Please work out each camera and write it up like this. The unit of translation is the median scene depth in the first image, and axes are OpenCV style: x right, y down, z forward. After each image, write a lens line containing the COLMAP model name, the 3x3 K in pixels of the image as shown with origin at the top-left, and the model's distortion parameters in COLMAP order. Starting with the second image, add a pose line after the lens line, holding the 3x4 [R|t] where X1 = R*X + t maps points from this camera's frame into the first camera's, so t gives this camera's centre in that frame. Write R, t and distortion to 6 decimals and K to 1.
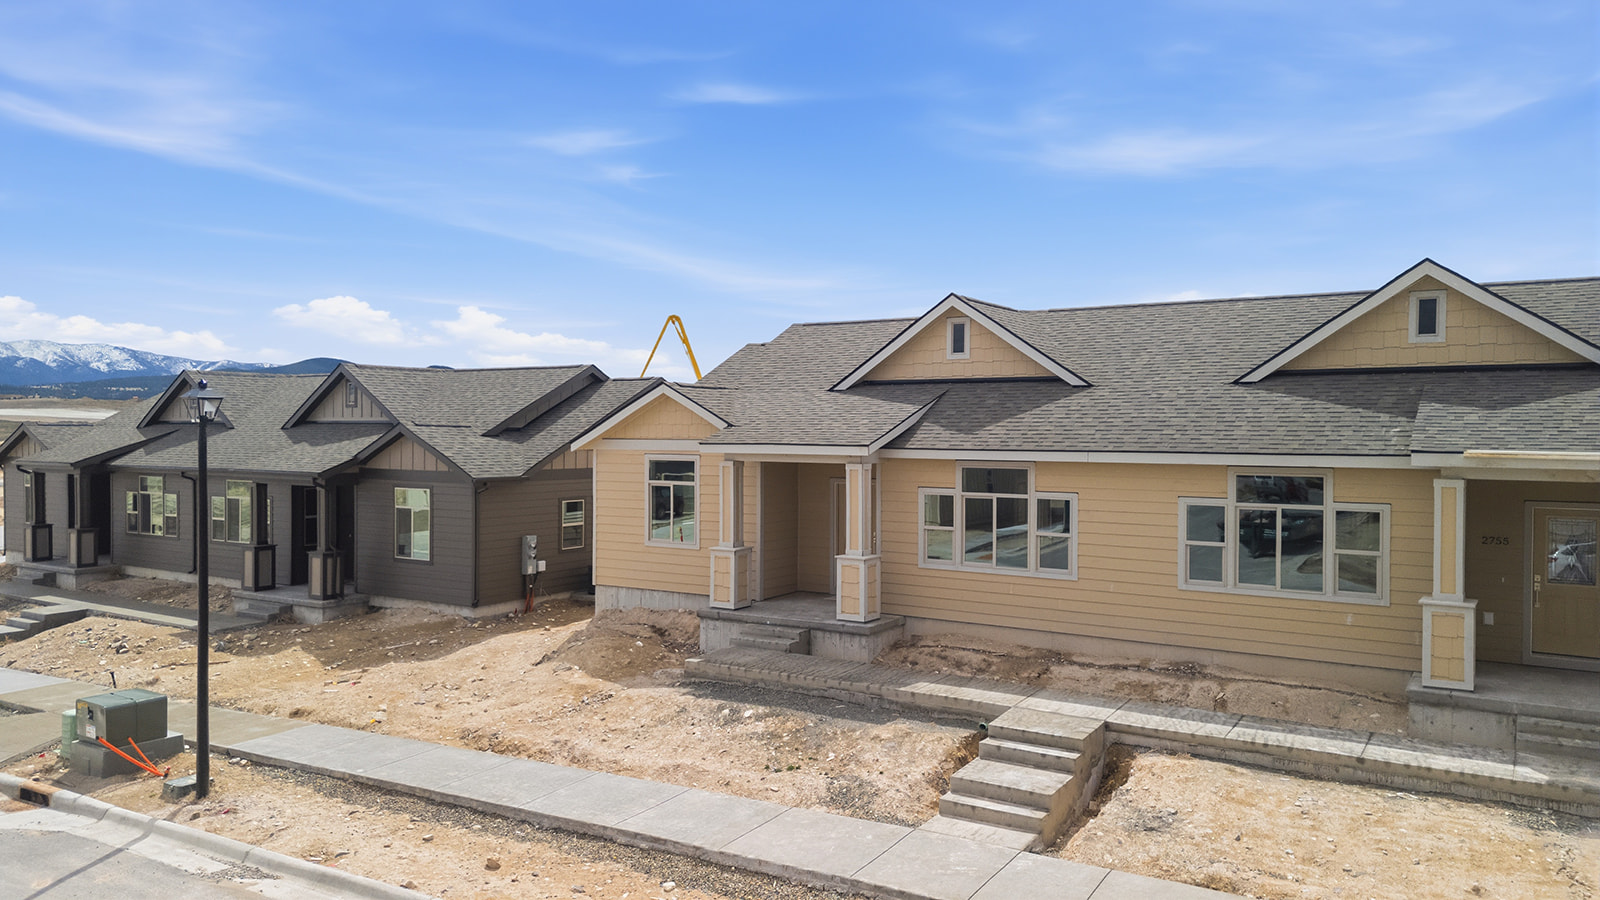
lens RADIAL K [[1119.1, 0, 800.0], [0, 1119.1, 450.0], [0, 0, 1]] dist [0.088714, -0.089895]
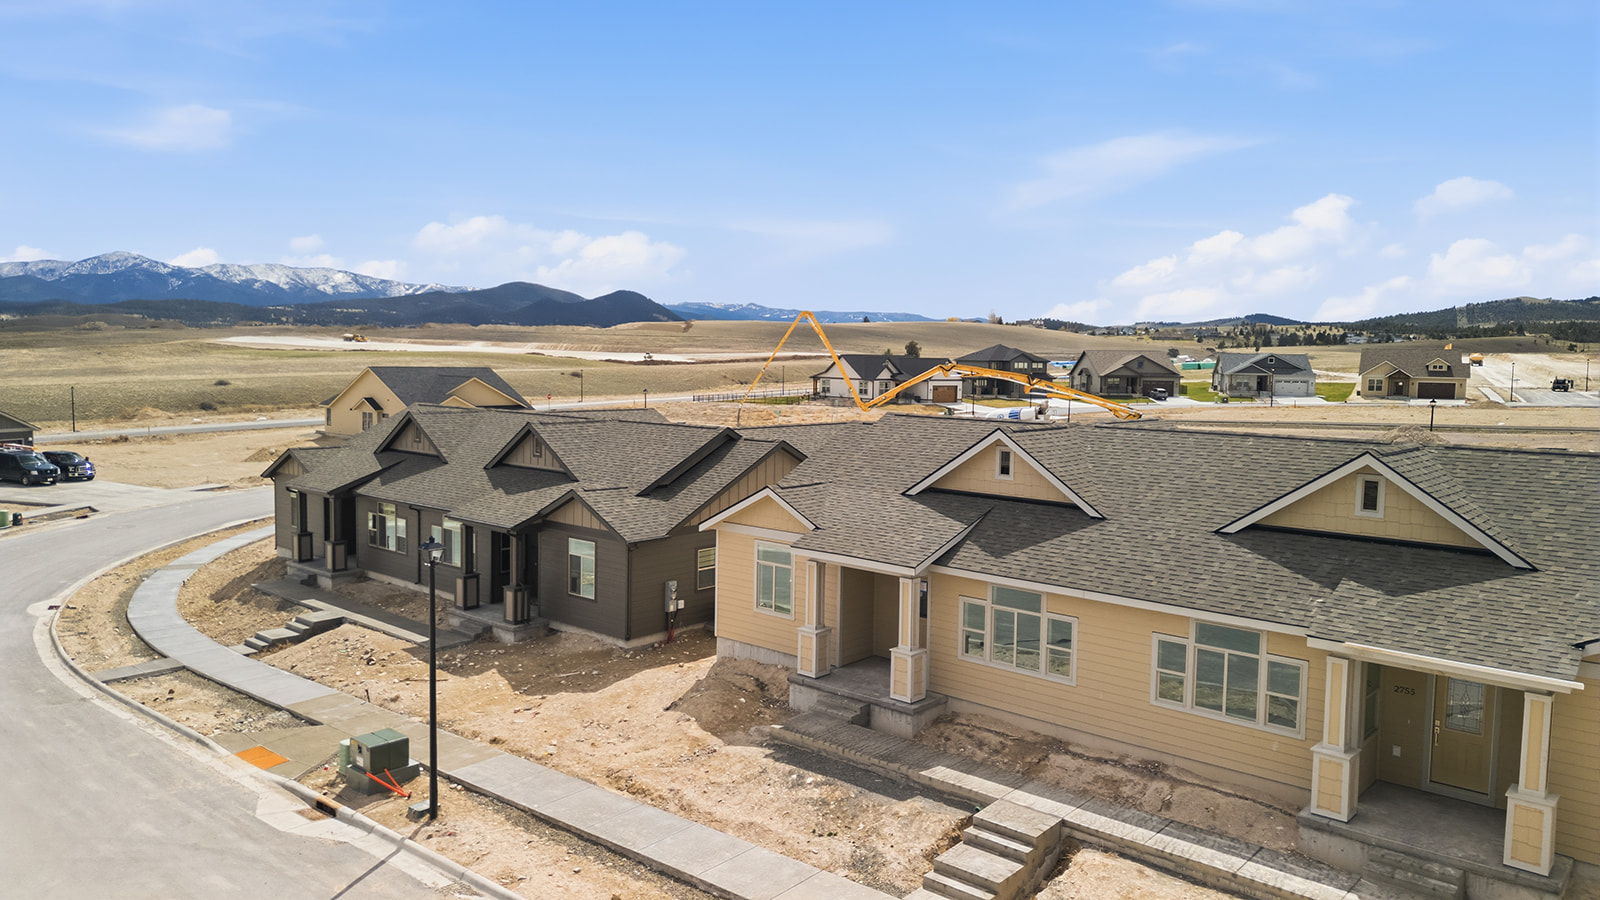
lens RADIAL K [[1119.1, 0, 800.0], [0, 1119.1, 450.0], [0, 0, 1]] dist [0.088714, -0.089895]
pose [[0.987858, 0.024870, -0.153354, 0.126019], [-0.014489, 0.997550, 0.068439, -0.227173], [0.154680, -0.065386, 0.985799, -0.273723]]
